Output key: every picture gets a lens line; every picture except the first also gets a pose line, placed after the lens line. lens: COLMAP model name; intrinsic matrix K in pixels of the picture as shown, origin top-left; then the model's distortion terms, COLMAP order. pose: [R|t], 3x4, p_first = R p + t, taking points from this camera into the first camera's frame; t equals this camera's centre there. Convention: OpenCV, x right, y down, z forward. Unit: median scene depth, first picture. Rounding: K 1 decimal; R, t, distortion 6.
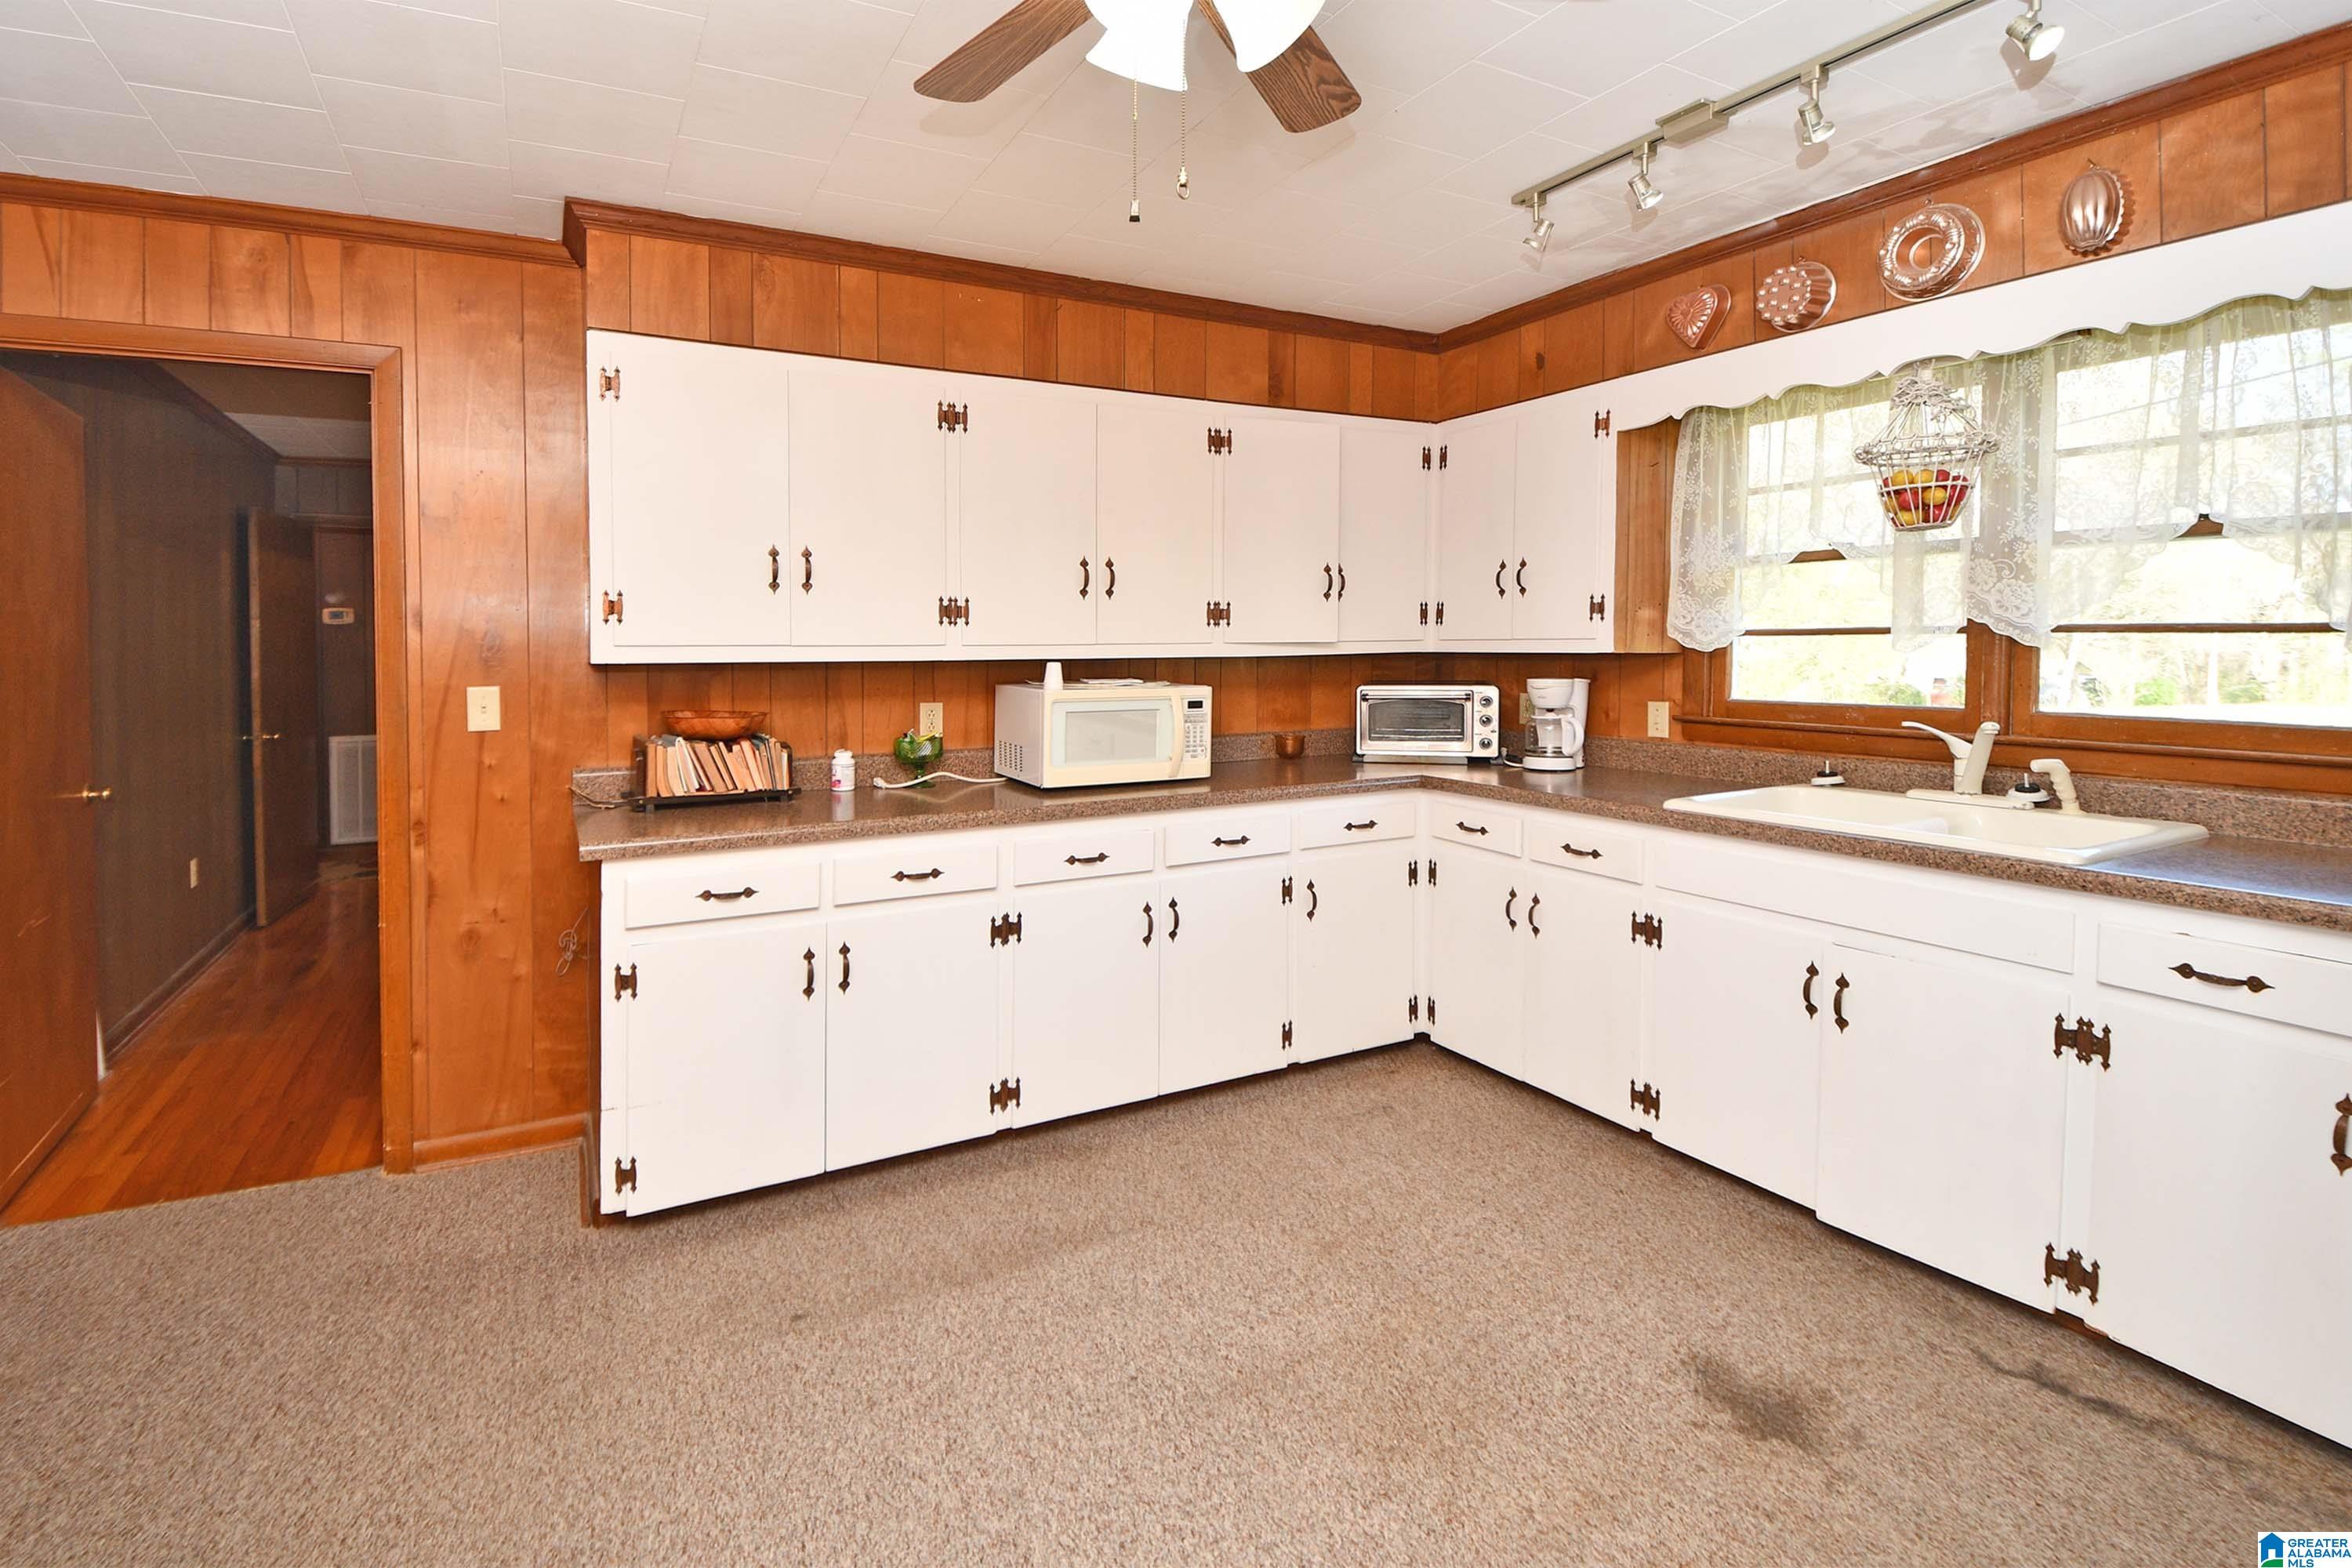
lens RADIAL K [[1084.0, 0, 1124.0], [0, 1084.0, 670.8], [0, 0, 1]] dist [-0.015840, -0.003133]
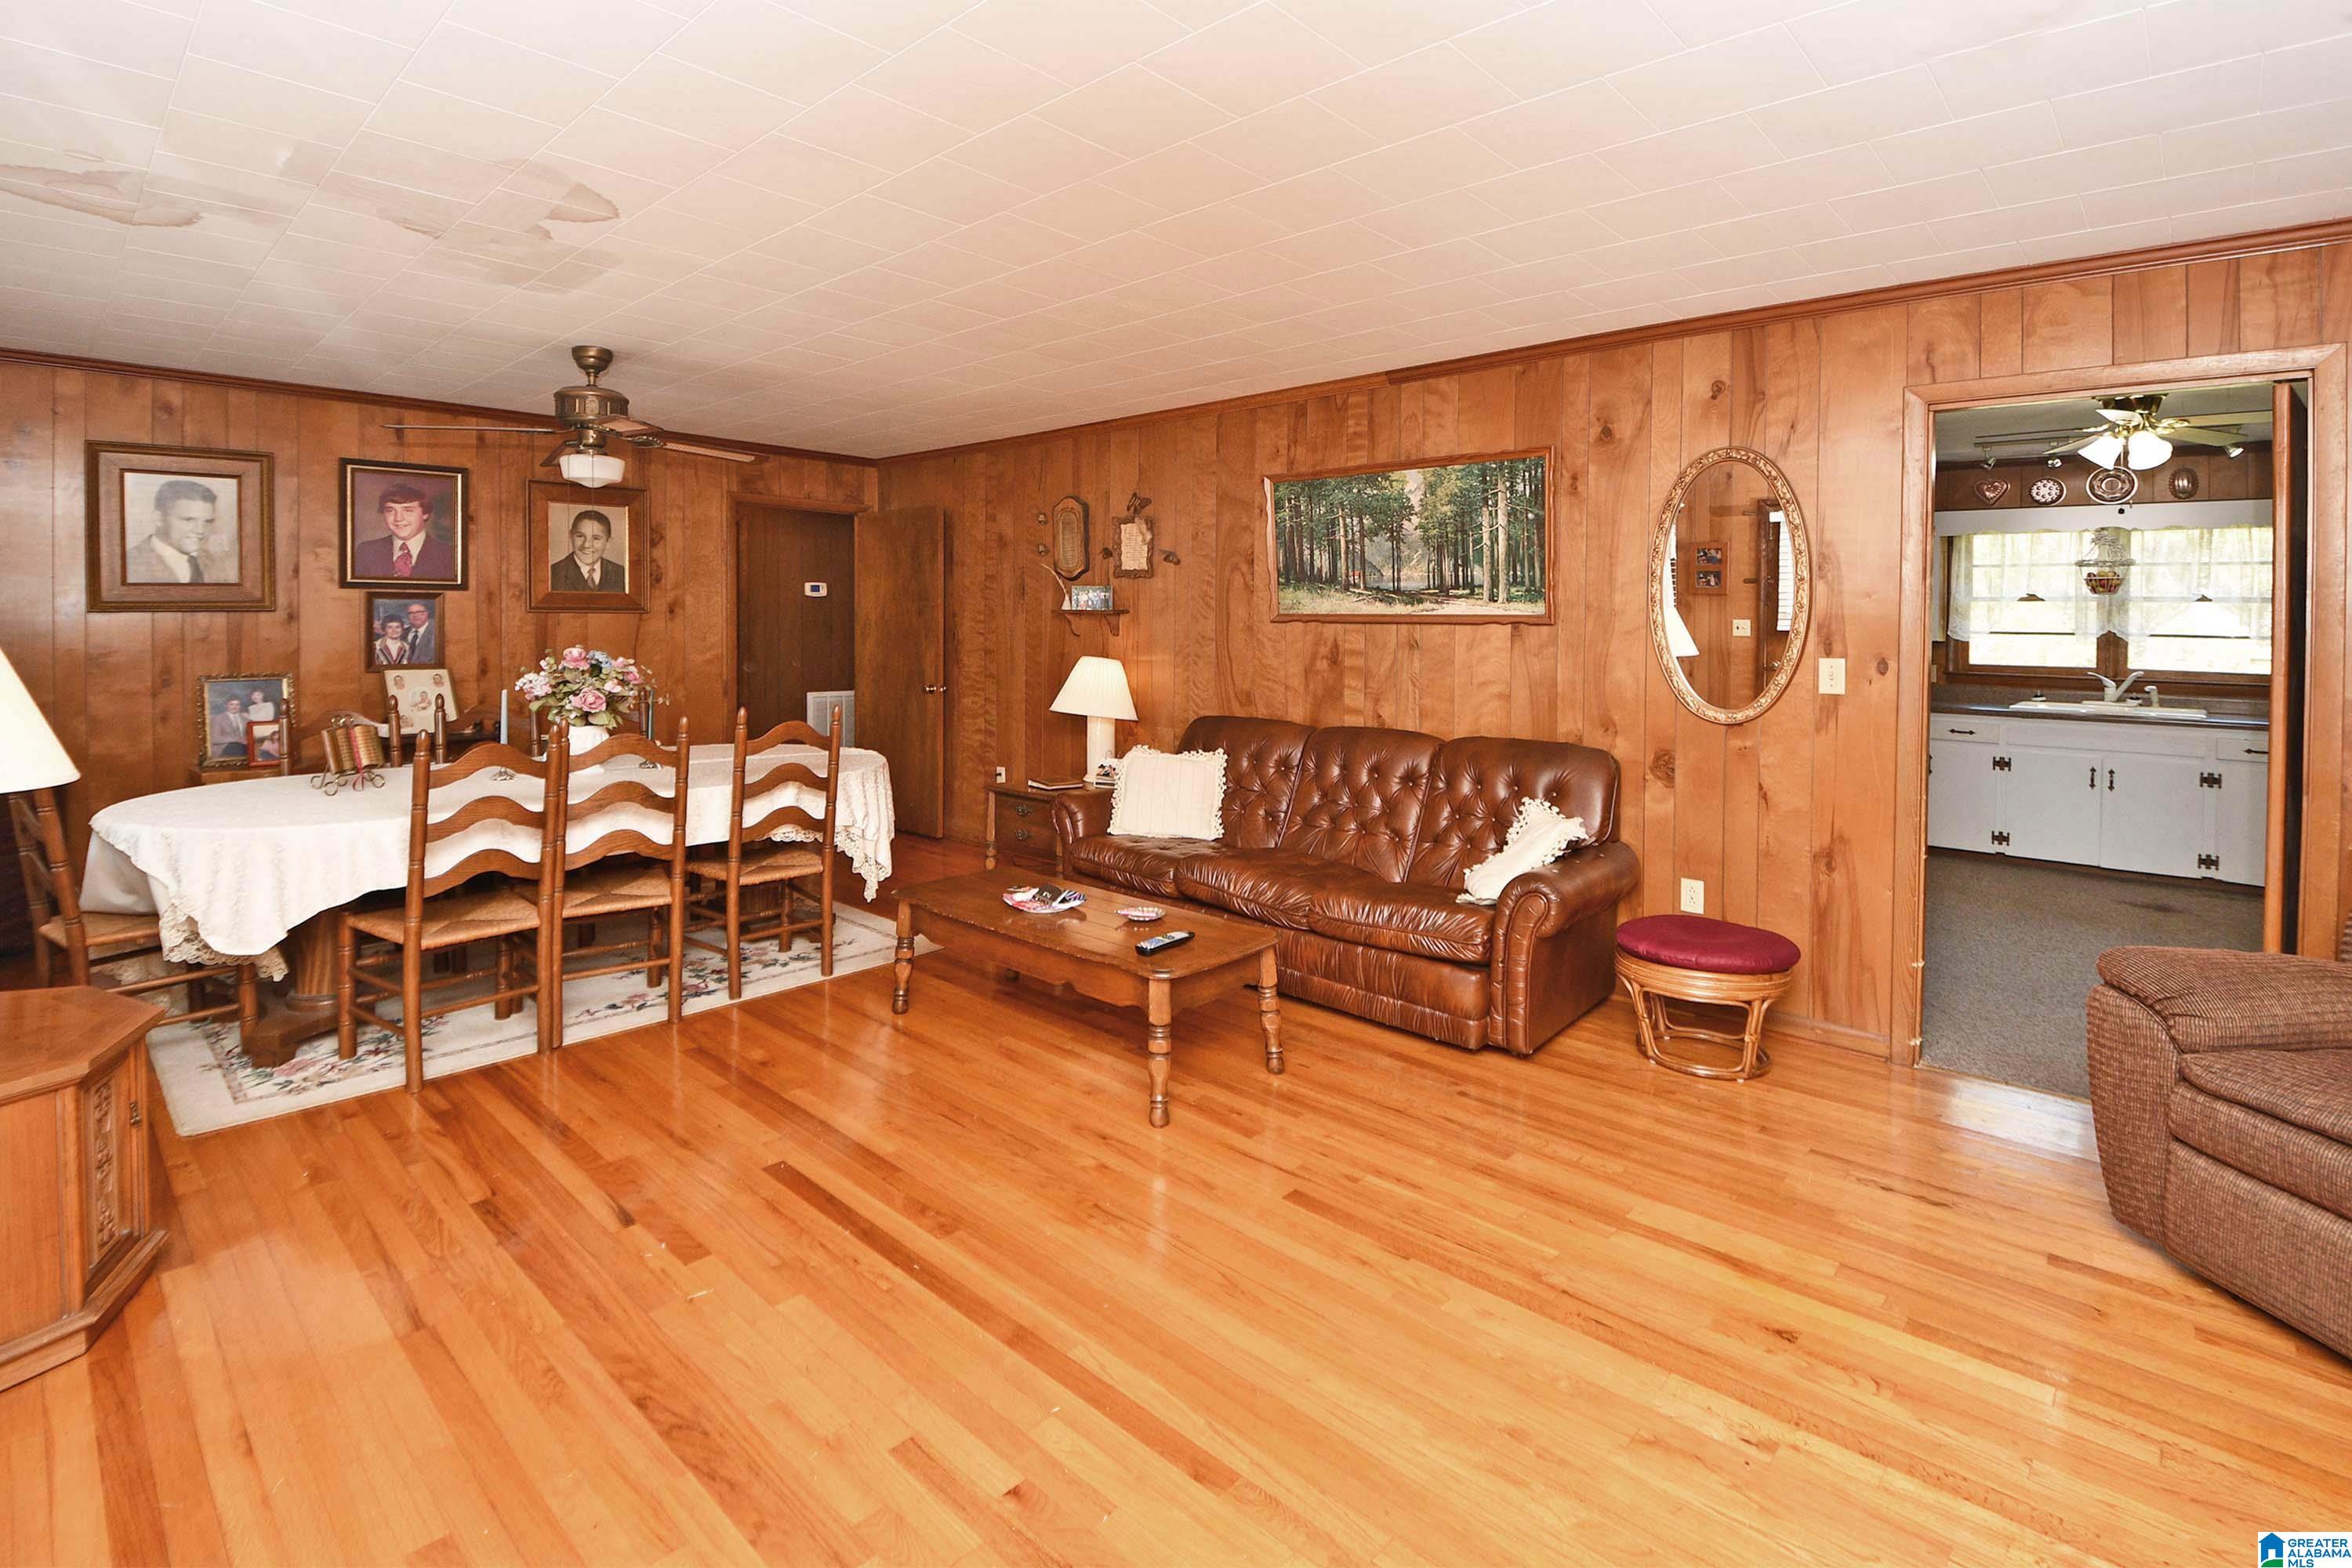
lens RADIAL K [[1084.0, 0, 1178.7], [0, 1084.0, 623.9], [0, 0, 1]] dist [-0.015840, -0.003133]
pose [[0.947748, 0.024932, 0.318045, -1.950528], [-0.015441, 0.999358, -0.032329, 0.047484], [-0.318646, 0.025729, 0.947524, -0.618495]]
